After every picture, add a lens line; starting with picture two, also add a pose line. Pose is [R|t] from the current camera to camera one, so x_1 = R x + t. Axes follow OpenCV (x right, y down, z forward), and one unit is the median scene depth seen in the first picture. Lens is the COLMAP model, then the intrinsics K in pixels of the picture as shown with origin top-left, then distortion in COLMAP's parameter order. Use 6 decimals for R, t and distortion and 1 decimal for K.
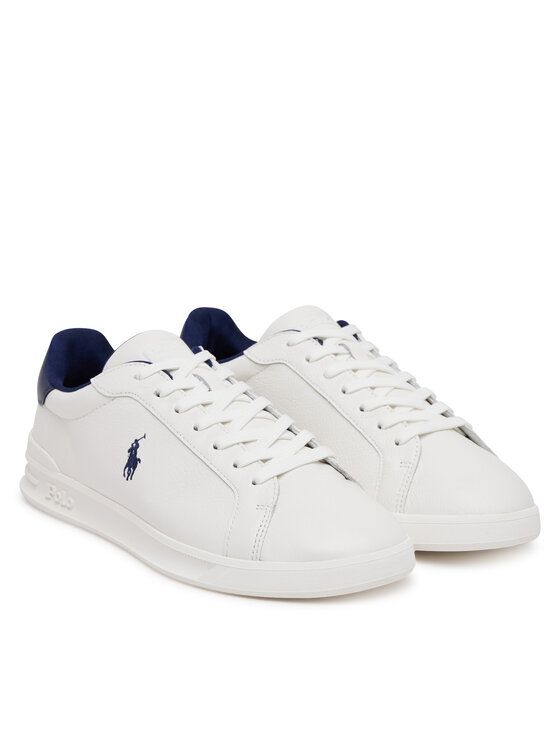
lens RADIAL K [[2193.2, 0, 280.0], [0, 2193.2, 373.2], [0, 0, 1]] dist [-0.105554, 0.000000]
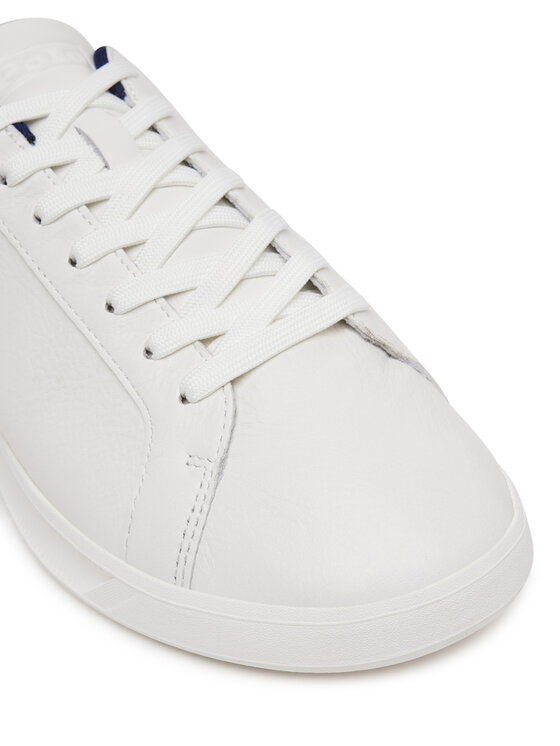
lens RADIAL K [[1123.6, 0, 279.7], [0, 1123.6, 372.1], [0, 0, 1]] dist [-0.009028, 0.000000]
pose [[0.985174, -0.005823, -0.171459, 0.048713], [0.079400, 0.901420, 0.425602, -0.054574], [0.152079, -0.432906, 0.888518, 0.778333]]
